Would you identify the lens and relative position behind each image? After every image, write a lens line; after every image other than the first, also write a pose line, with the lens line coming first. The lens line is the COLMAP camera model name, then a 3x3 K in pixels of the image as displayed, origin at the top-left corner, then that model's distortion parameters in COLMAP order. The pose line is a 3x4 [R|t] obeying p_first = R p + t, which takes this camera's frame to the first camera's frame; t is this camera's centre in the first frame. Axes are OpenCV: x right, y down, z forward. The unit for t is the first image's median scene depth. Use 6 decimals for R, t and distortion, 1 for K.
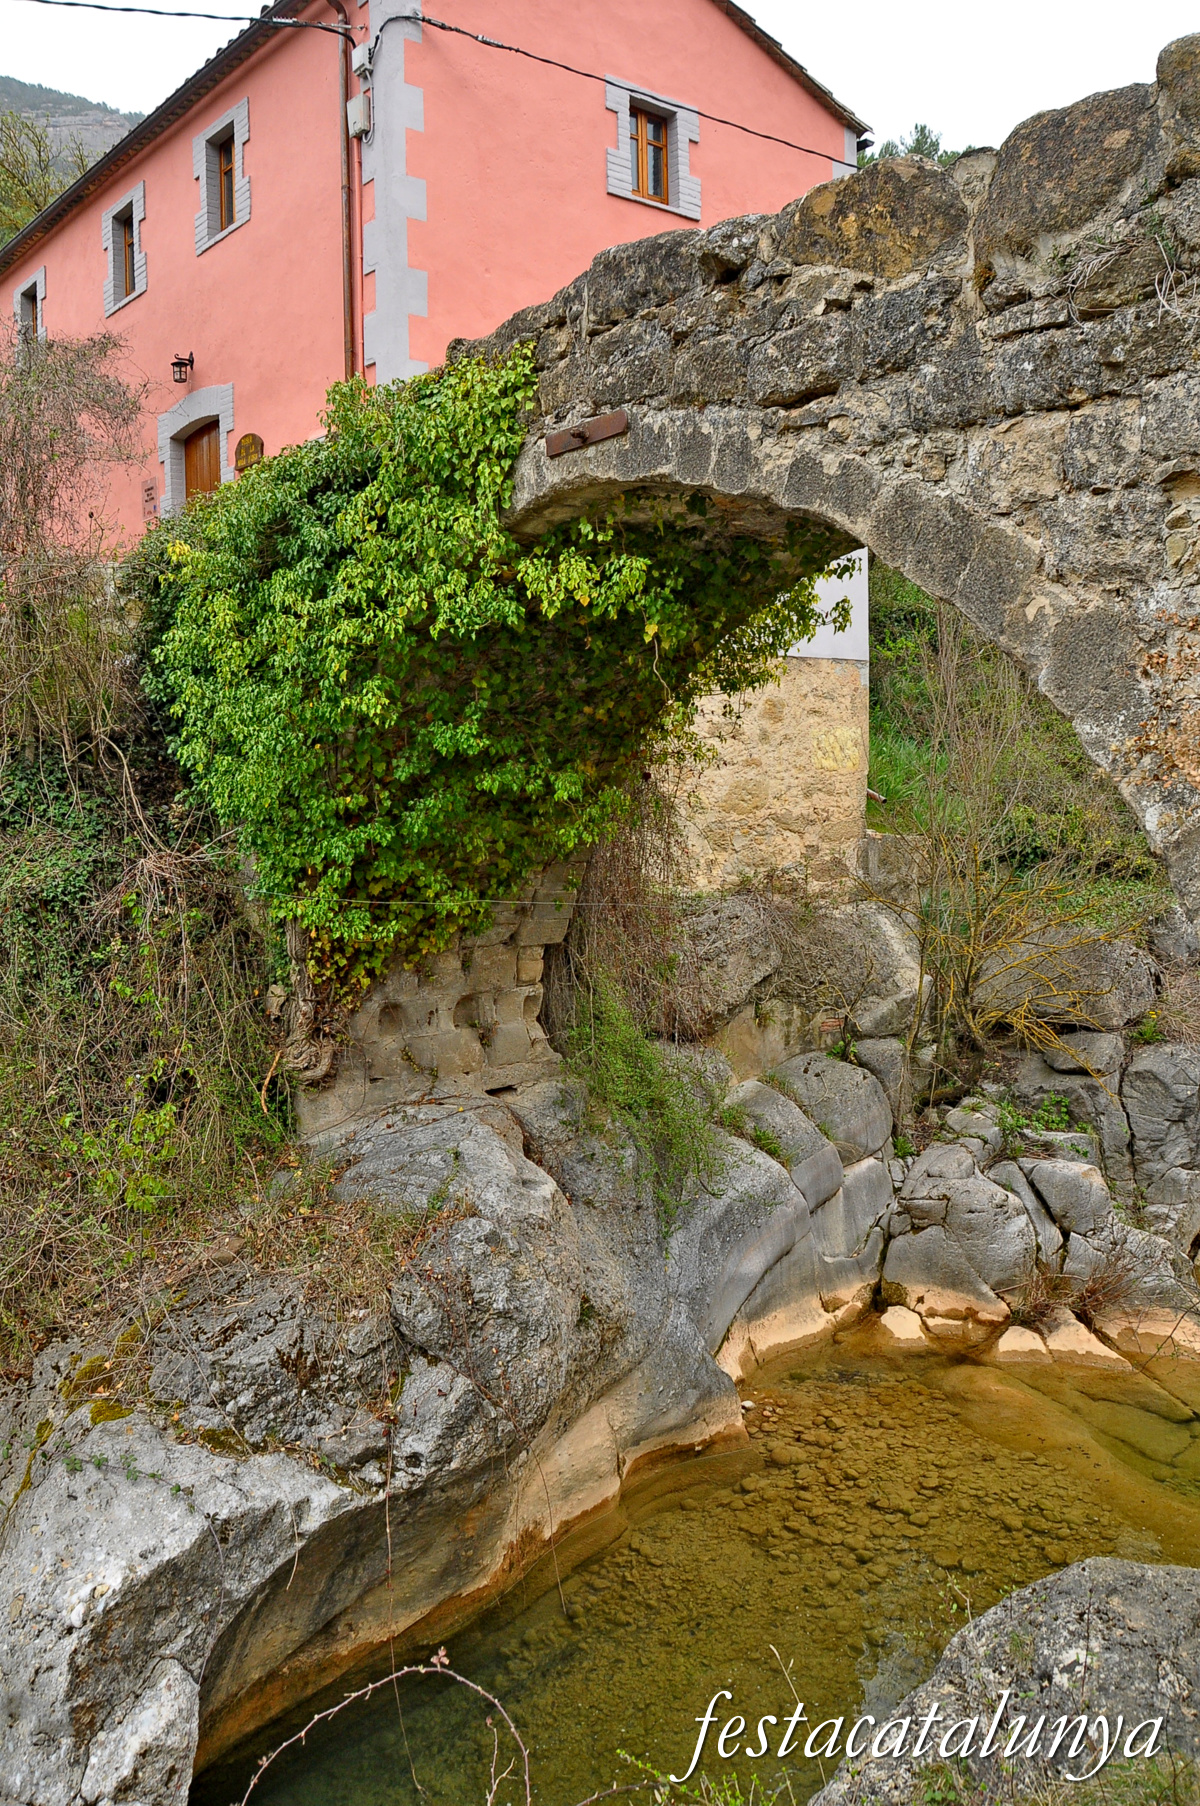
lens RADIAL K [[1418.9, 0, 600.0], [0, 1418.9, 903.0], [0, 0, 1]] dist [-0.148874, 0.112374]
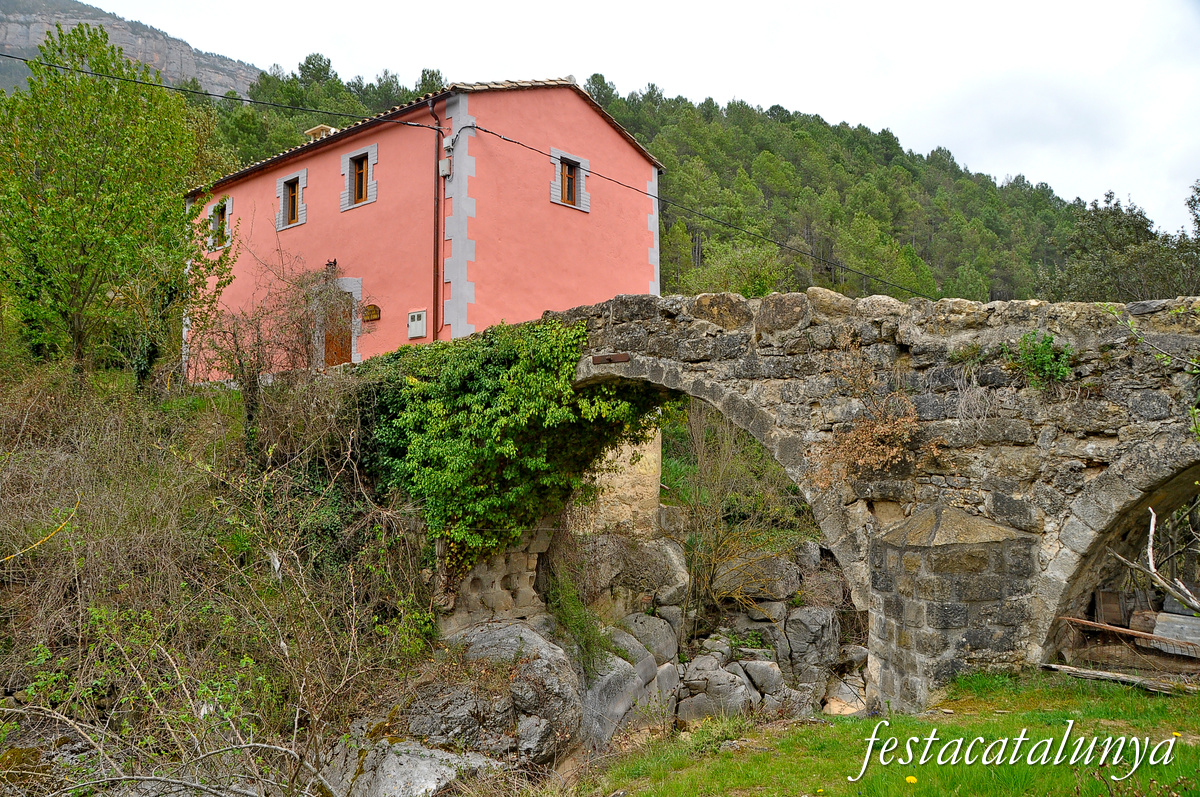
lens RADIAL K [[942.8, 0, 603.3], [0, 942.8, 445.2], [0, 0, 1]] dist [-0.148874, 0.112374]
pose [[0.983130, 0.019627, 0.181853, -0.260182], [0.001795, 0.993143, -0.116891, 0.042412], [-0.182900, 0.115246, 0.976353, -0.589905]]
